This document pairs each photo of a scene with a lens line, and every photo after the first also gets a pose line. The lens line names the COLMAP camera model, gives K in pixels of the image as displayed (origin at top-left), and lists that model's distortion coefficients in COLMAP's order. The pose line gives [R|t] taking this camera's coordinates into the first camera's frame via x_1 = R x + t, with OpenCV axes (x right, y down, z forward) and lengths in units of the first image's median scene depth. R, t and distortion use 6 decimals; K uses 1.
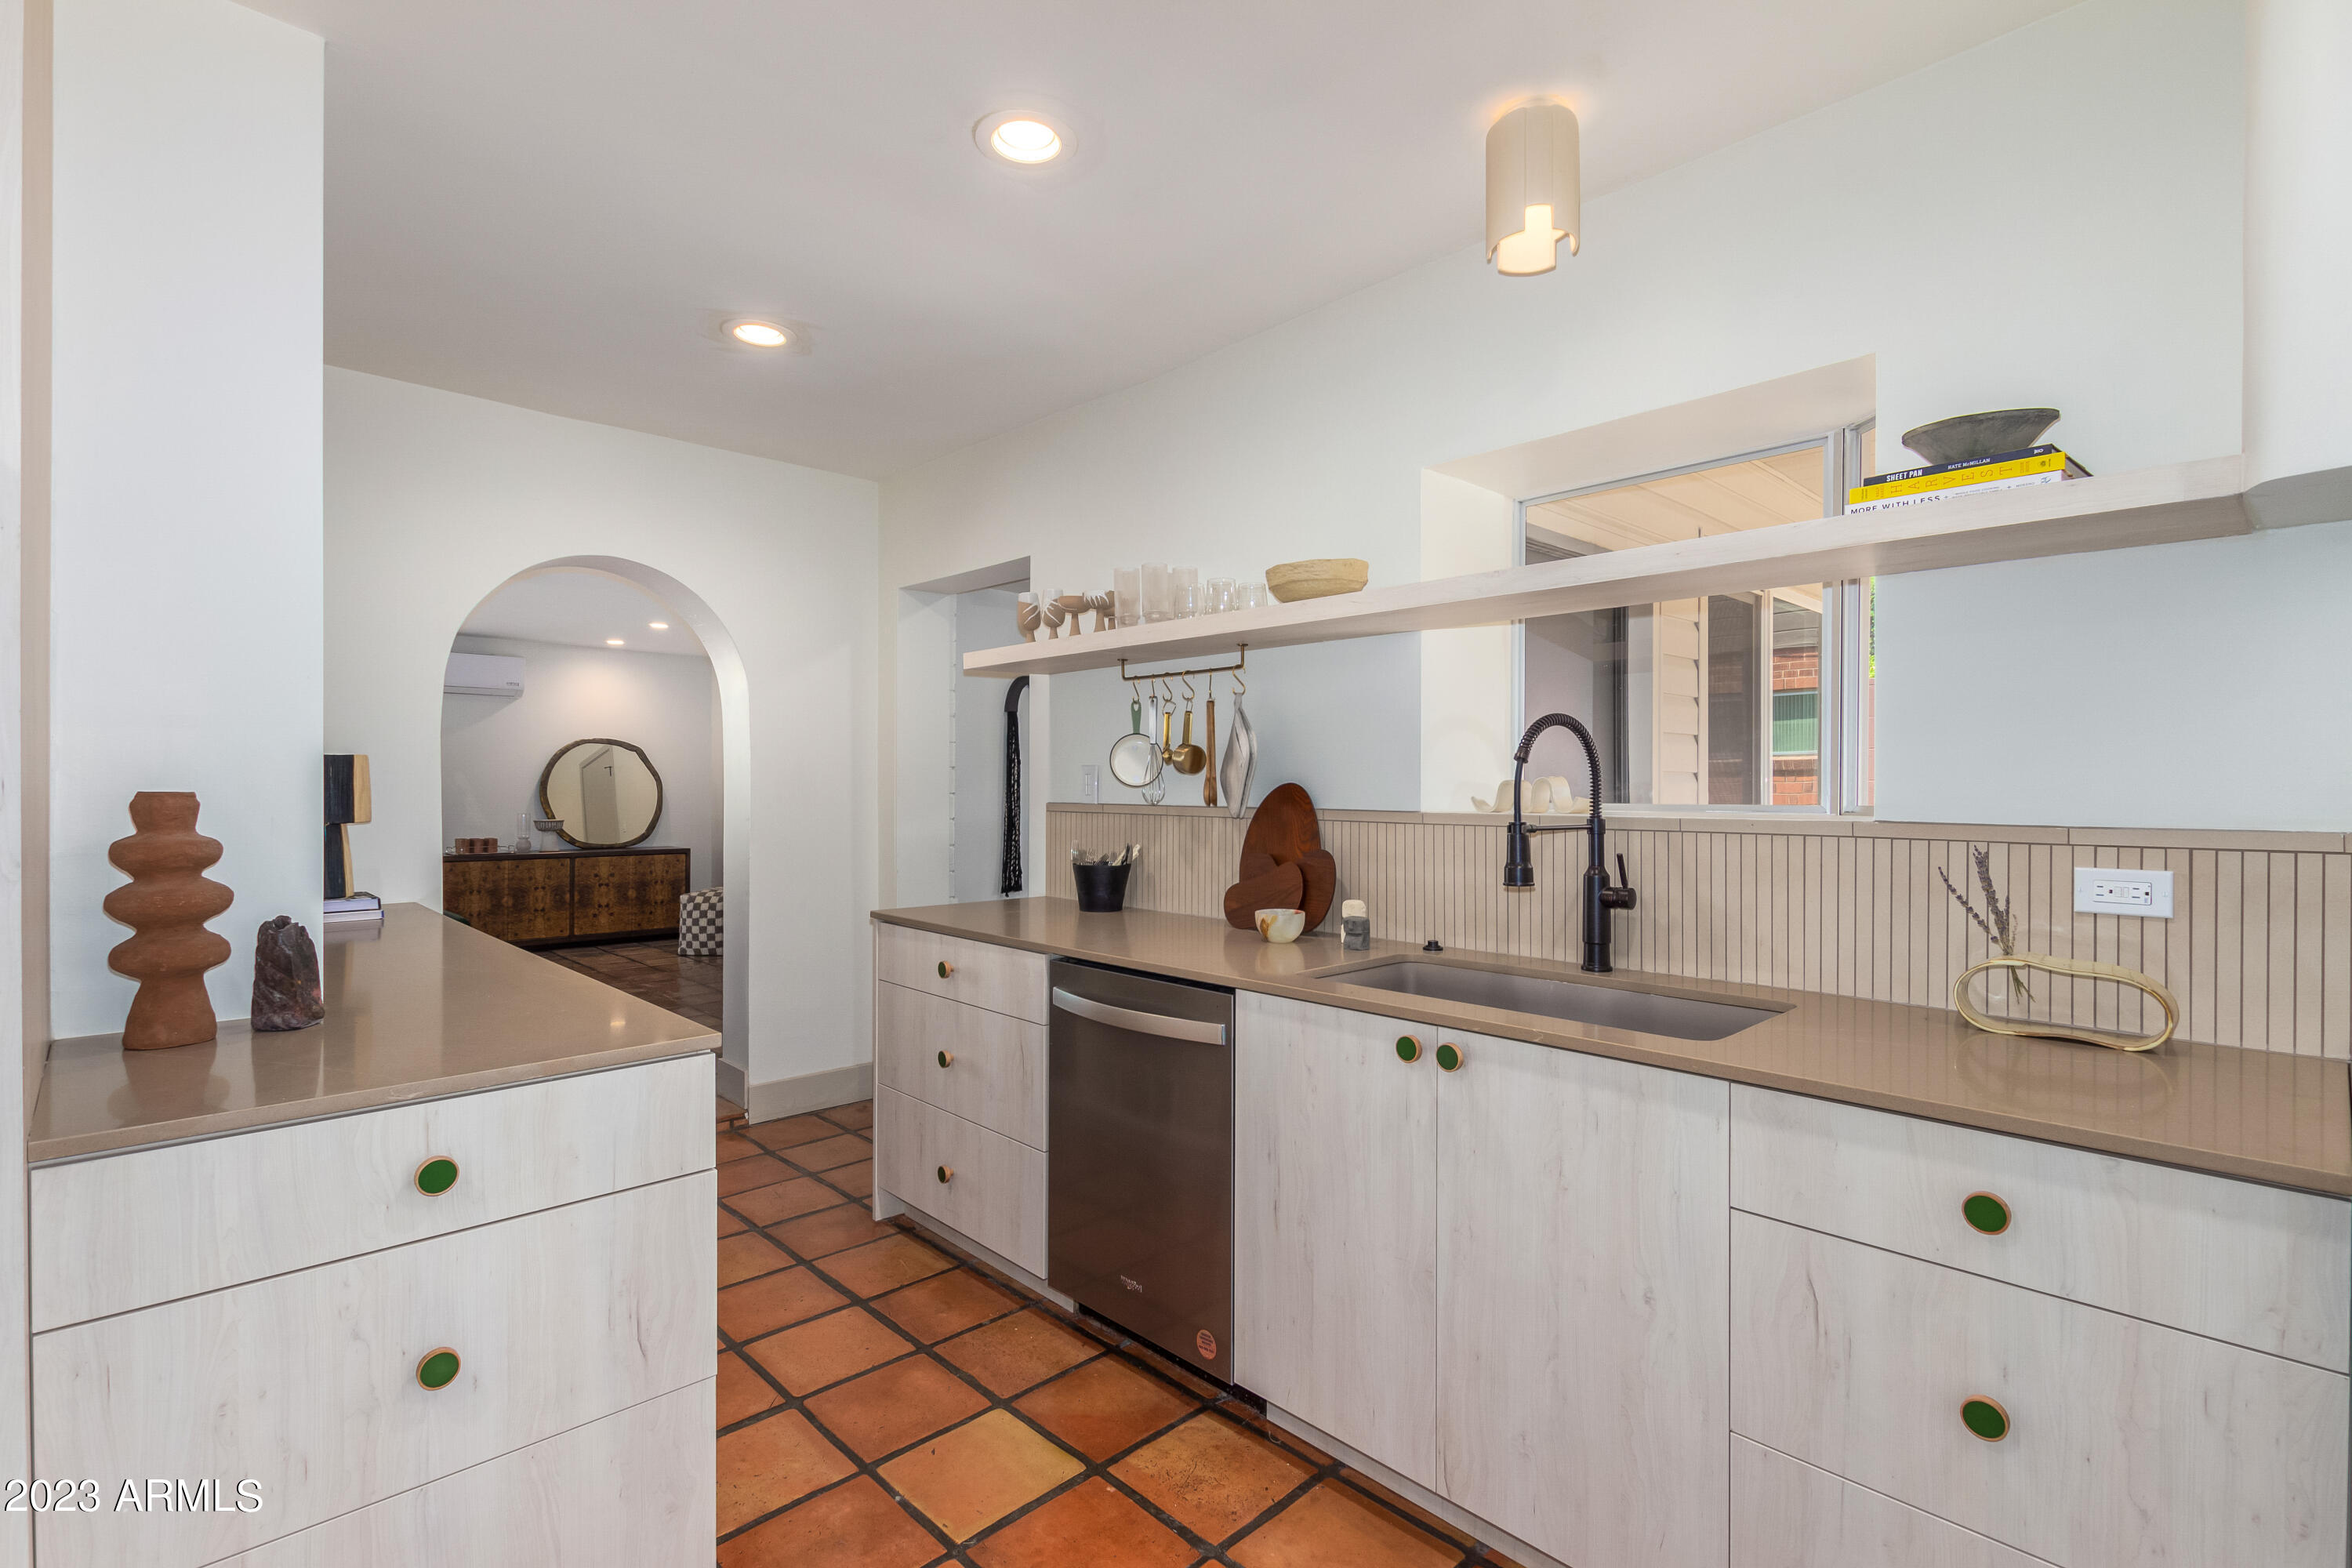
lens RADIAL K [[1097.9, 0, 1185.6], [0, 1097.9, 781.8], [0, 0, 1]] dist [0.000863, -0.000069]
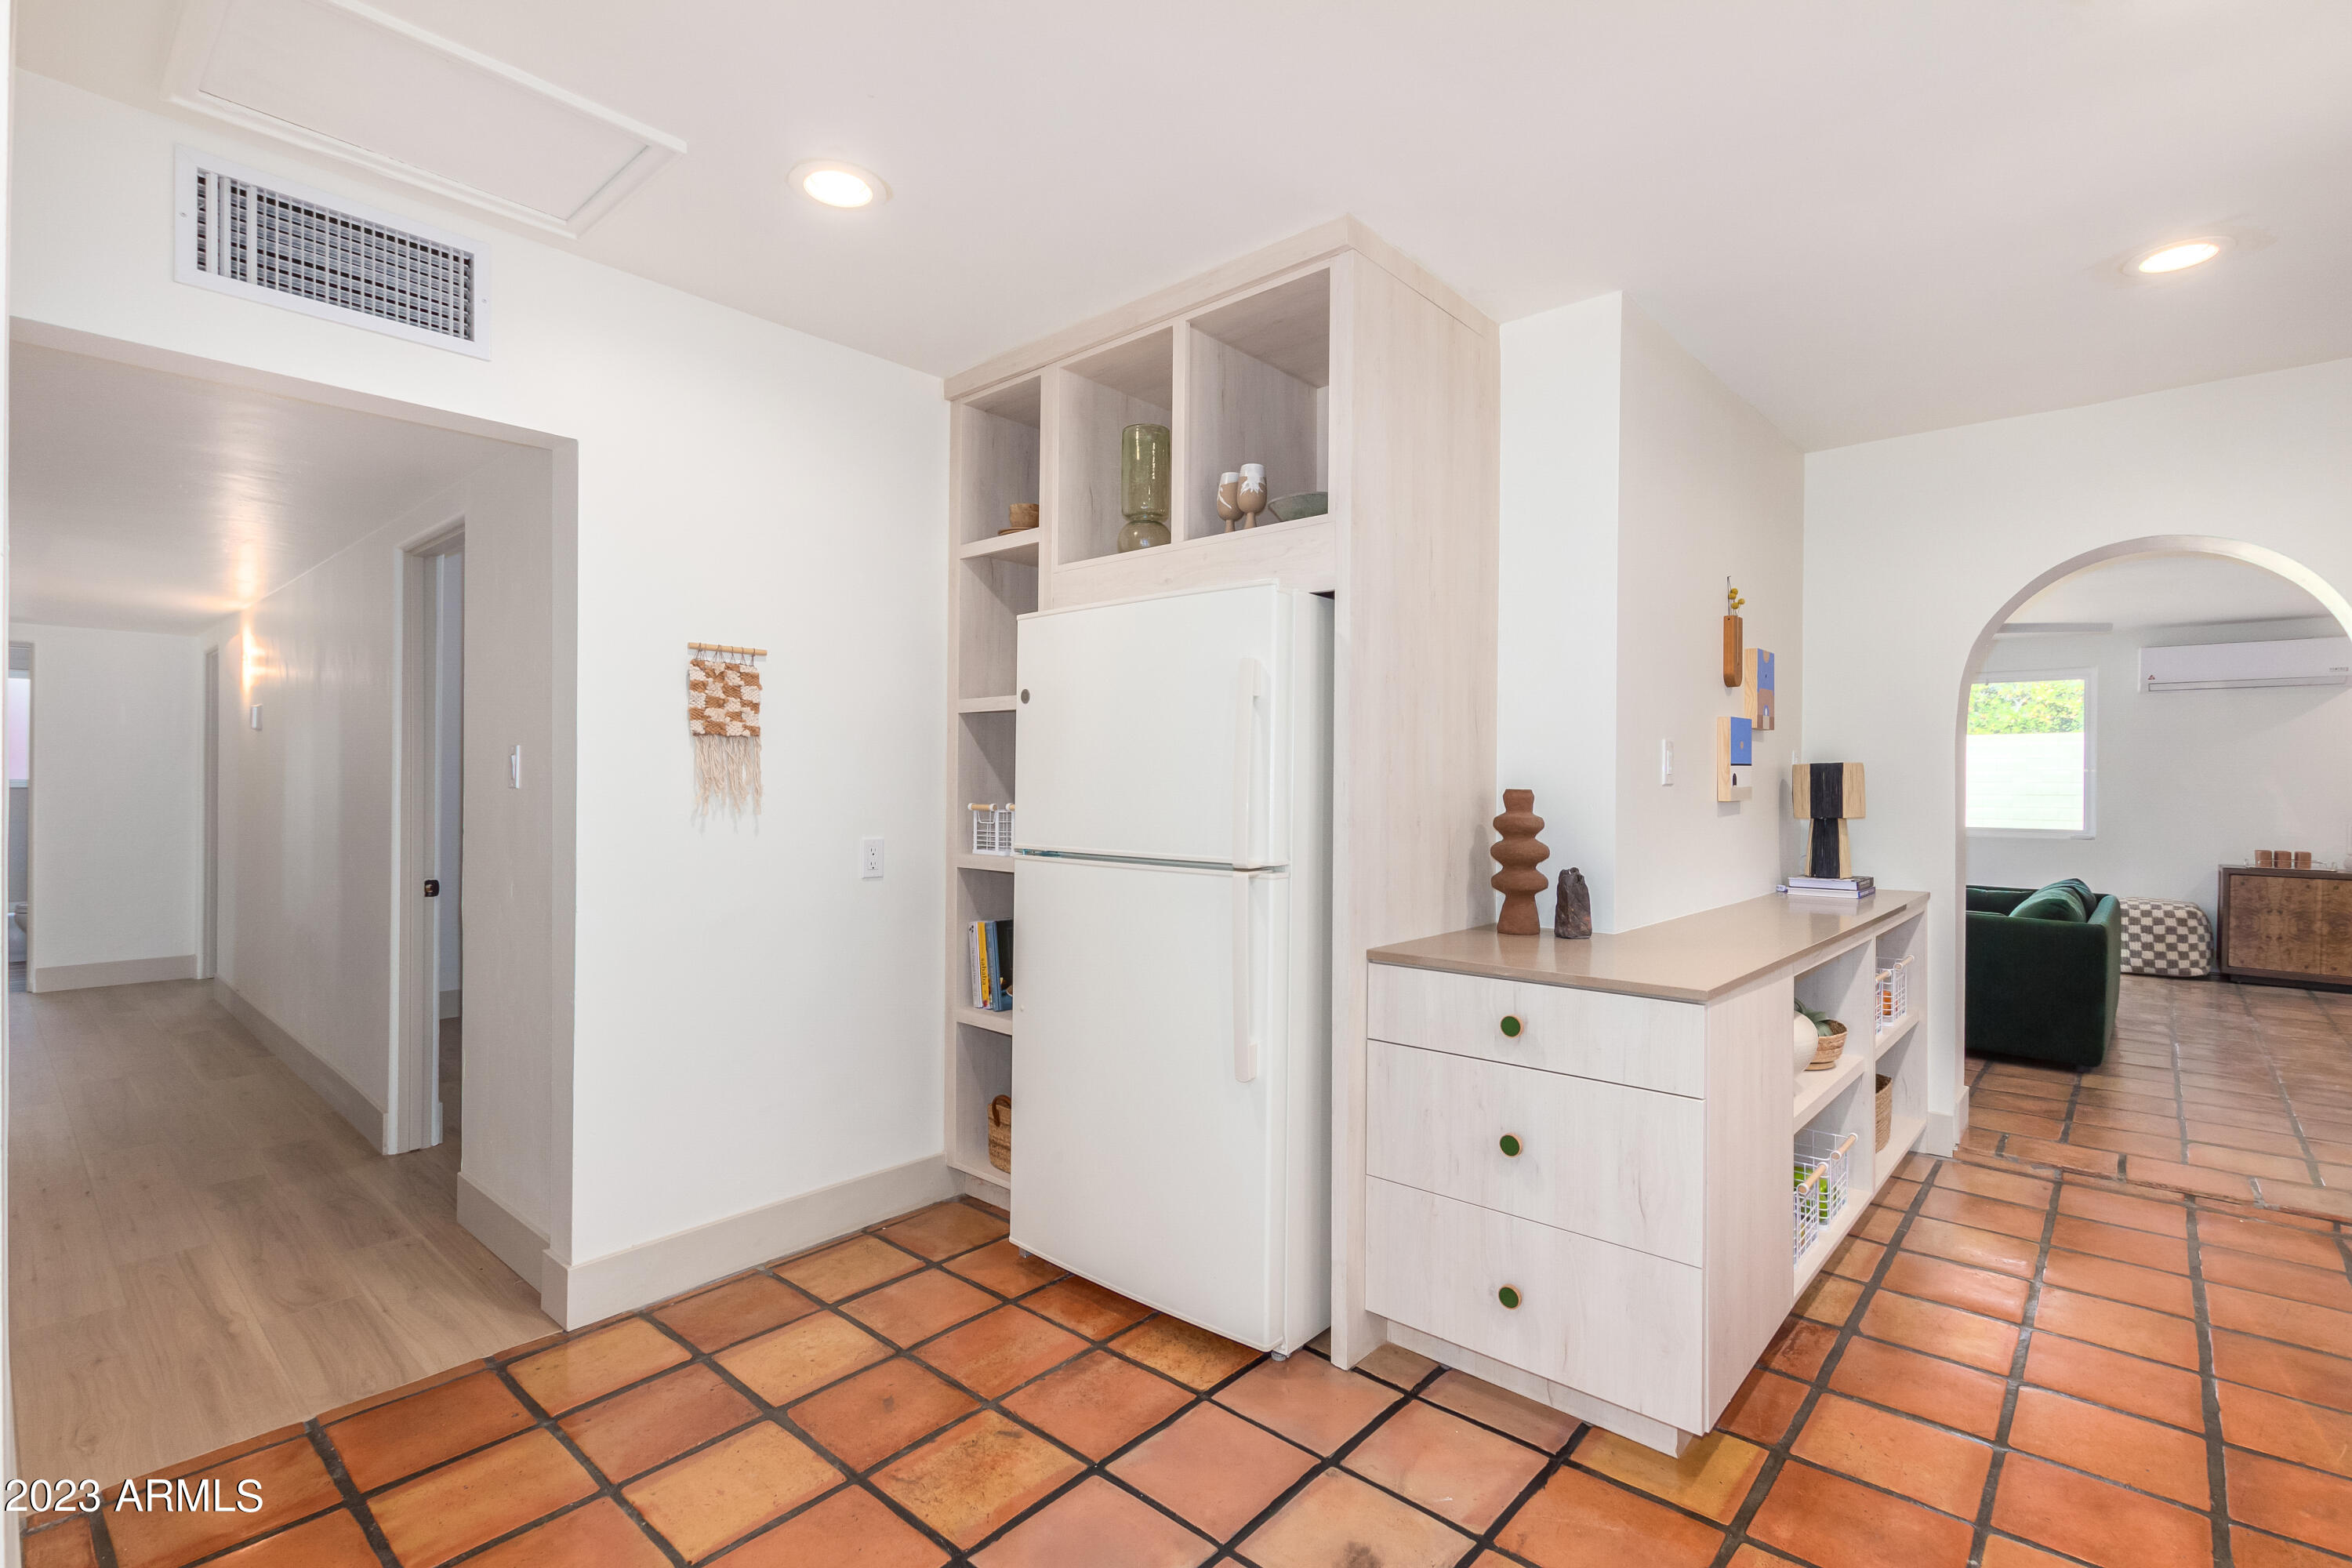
lens RADIAL K [[1074.9, 0, 1171.9], [0, 1074.9, 781.7], [0, 0, 1]] dist [-0.000741, -0.000508]
pose [[0.065424, -0.002361, -0.997855, 0.648057], [-0.002049, 0.999995, -0.002501, 0.002554], [0.997855, 0.002208, 0.065419, 0.295949]]
